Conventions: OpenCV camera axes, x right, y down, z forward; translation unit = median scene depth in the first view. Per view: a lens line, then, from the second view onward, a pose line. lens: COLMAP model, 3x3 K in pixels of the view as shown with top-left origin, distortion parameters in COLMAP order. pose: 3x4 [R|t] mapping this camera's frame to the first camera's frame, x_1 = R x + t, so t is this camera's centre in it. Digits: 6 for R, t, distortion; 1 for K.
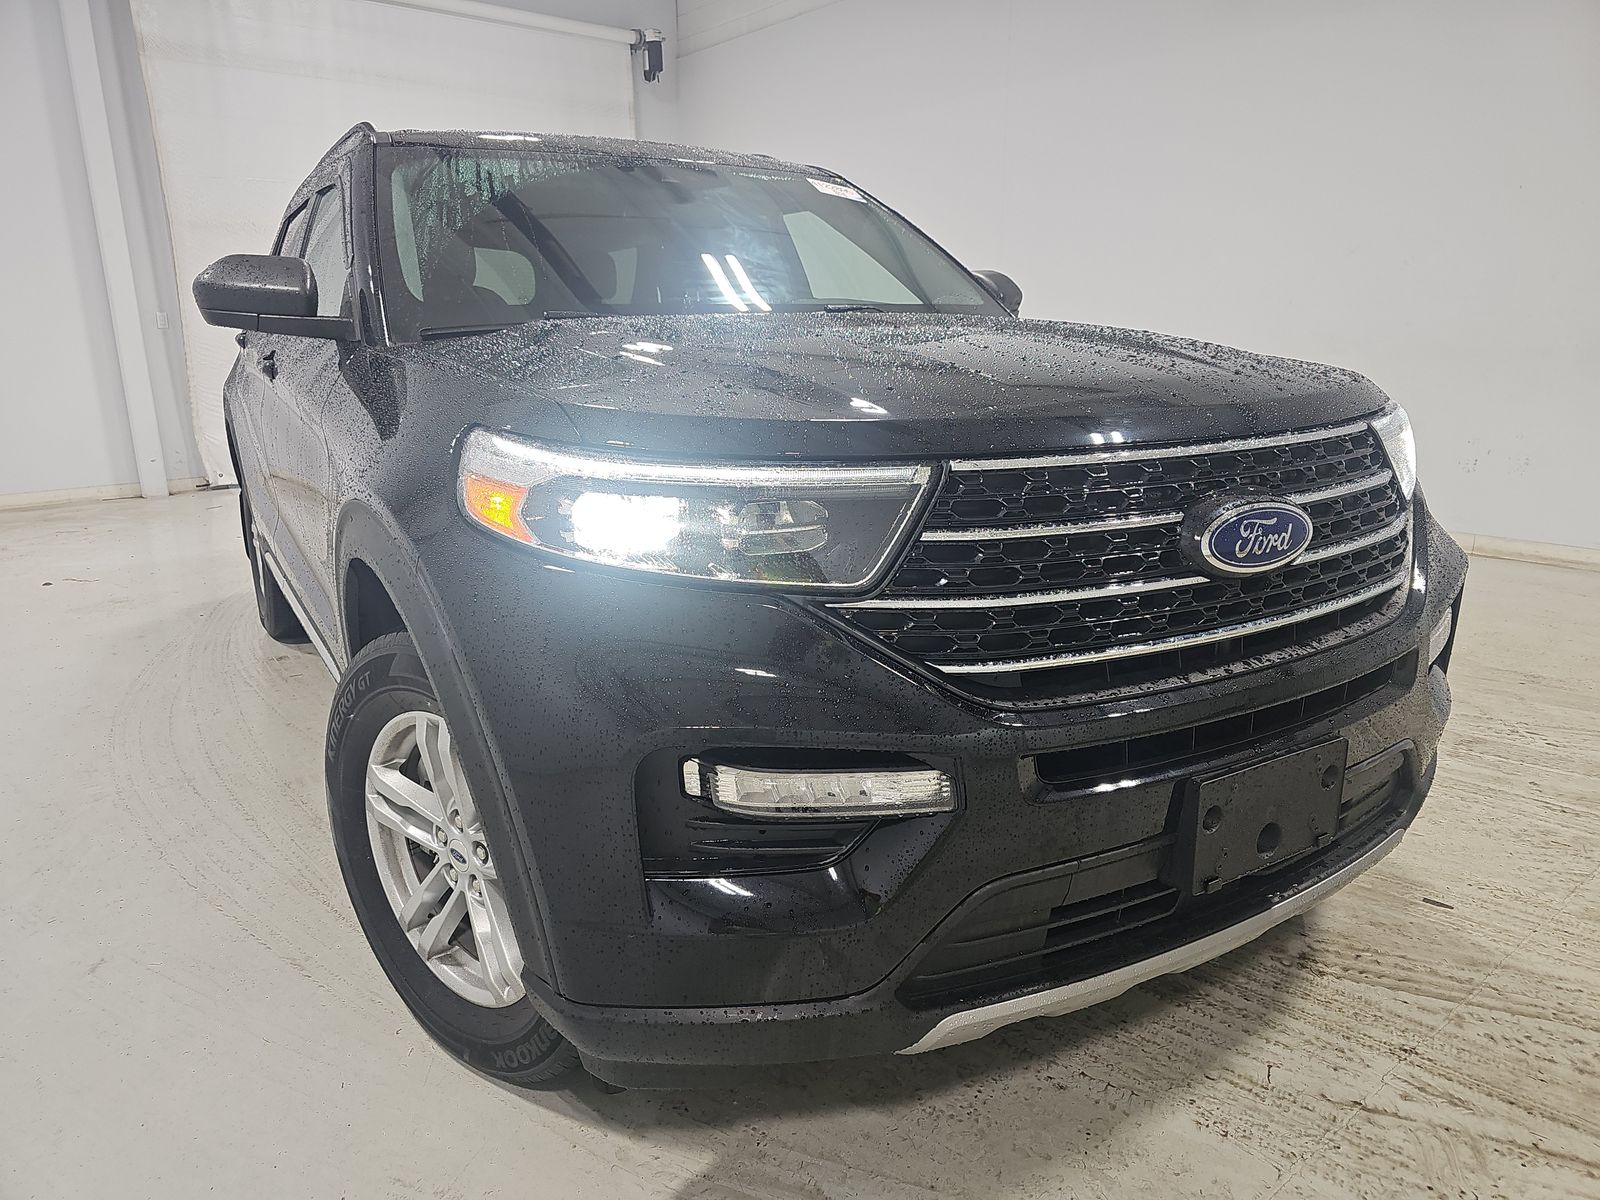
lens RADIAL K [[1061.1, 0, 803.5], [0, 1061.1, 599.4], [0, 0, 1]] dist [0.045288, -0.036286]
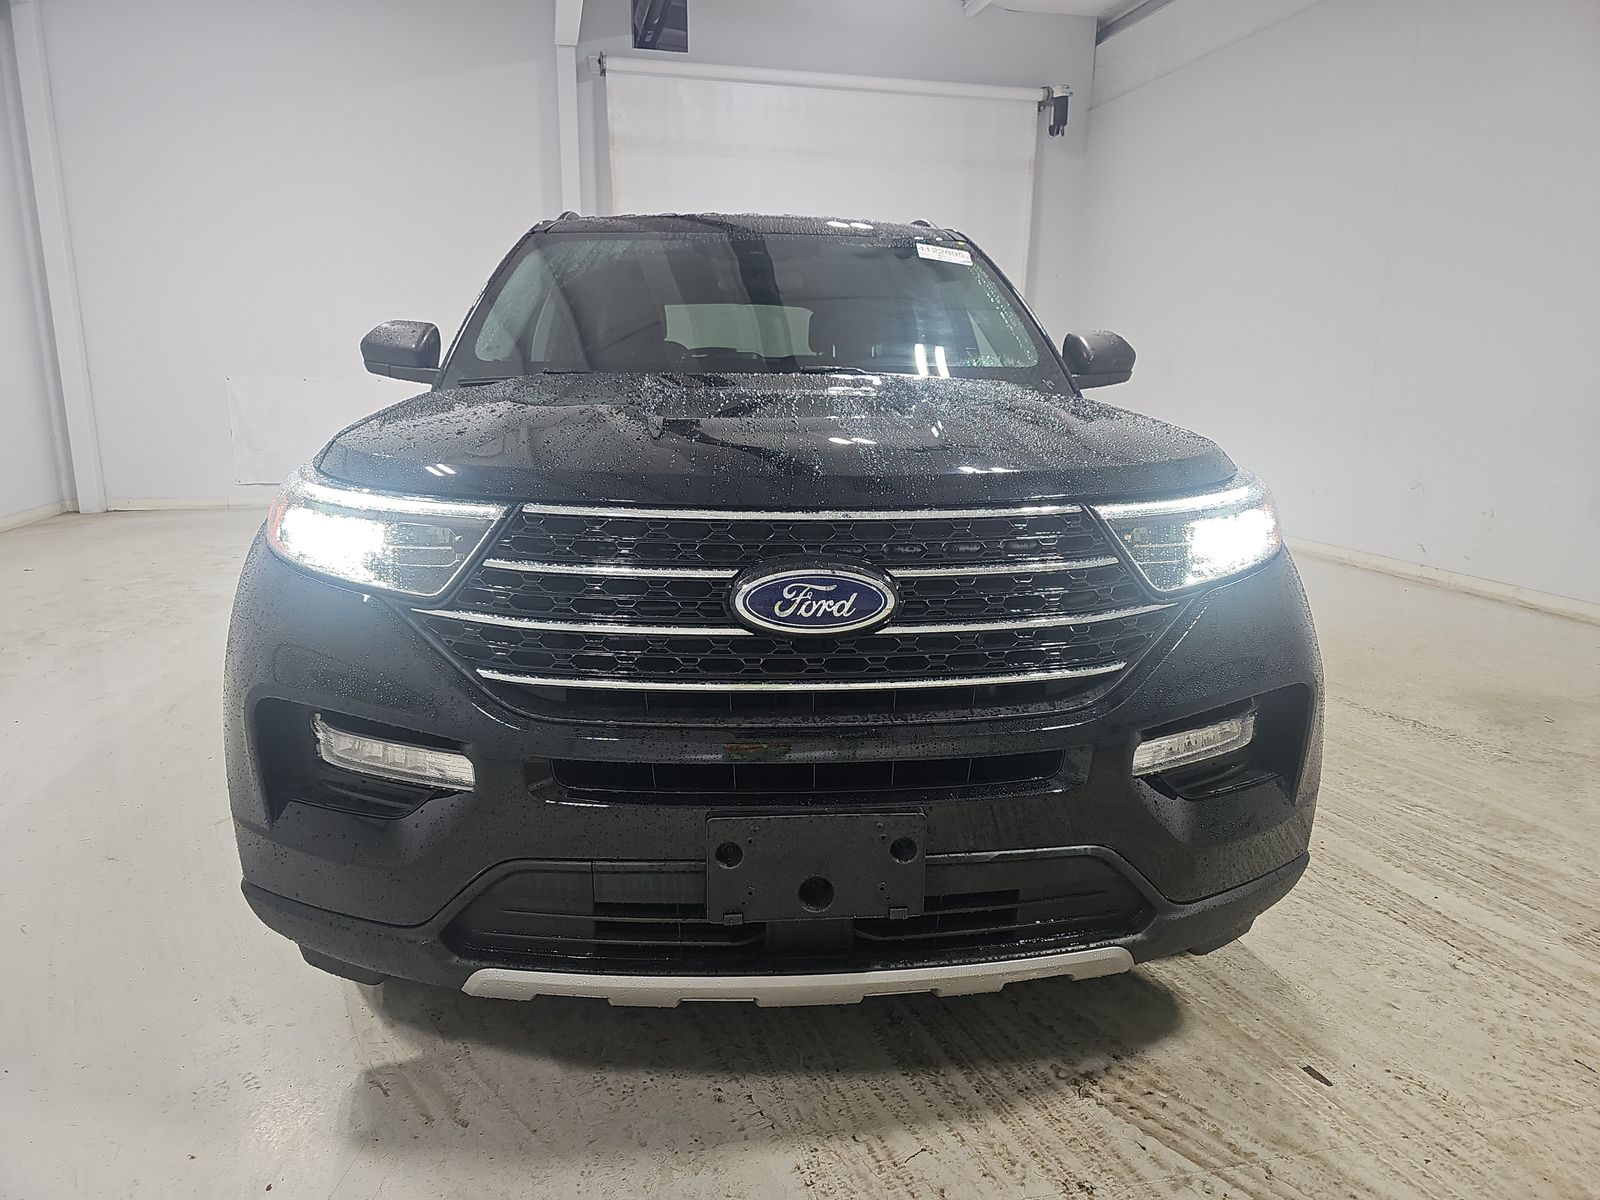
lens RADIAL K [[1061.1, 0, 803.7], [0, 1061.1, 604.5], [0, 0, 1]] dist [0.045288, -0.036286]
pose [[0.895842, 0.116996, -0.428695, 0.756149], [-0.131409, 0.991320, -0.004062, -0.043121], [0.424498, 0.059974, 0.903440, 0.044975]]
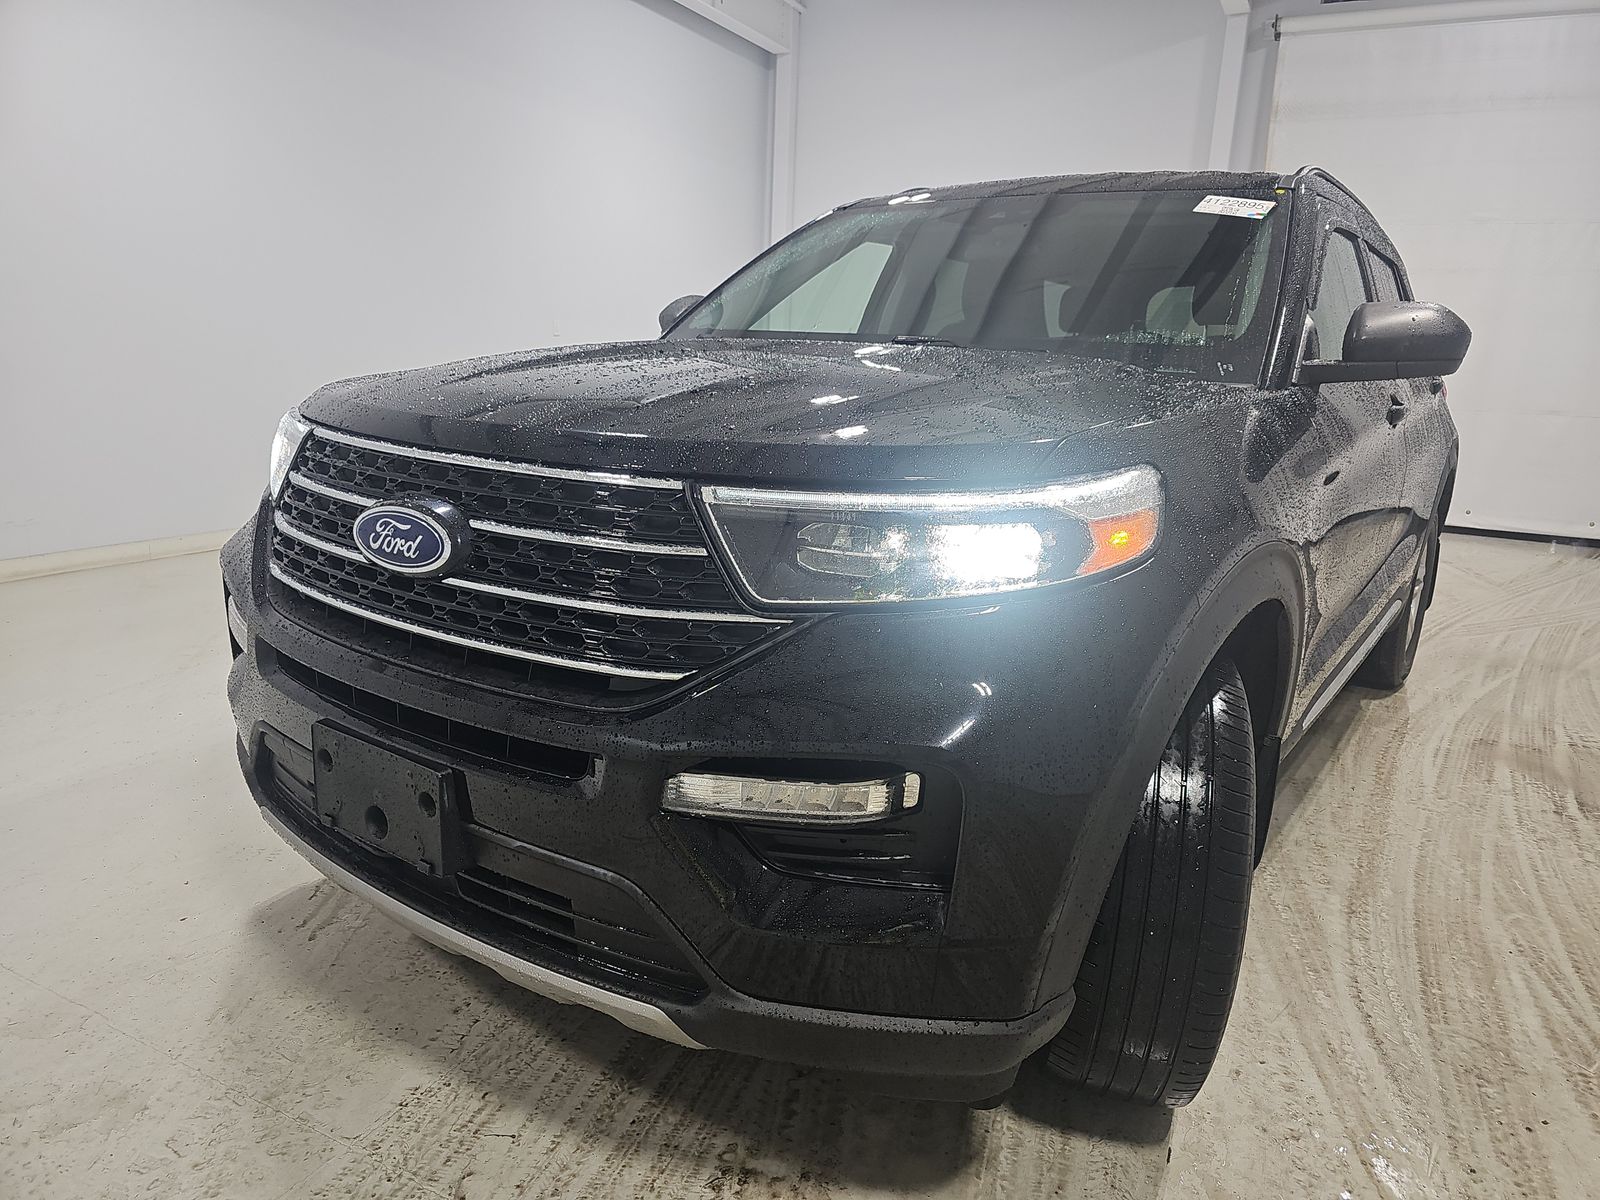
lens RADIAL K [[1061.1, 0, 809.6], [0, 1061.1, 602.5], [0, 0, 1]] dist [0.045288, -0.036286]
pose [[0.401164, 0.244560, -0.882756, 1.355752], [-0.276588, 0.951059, 0.137788, -0.225998], [0.873250, 0.188884, 0.449173, 0.778469]]
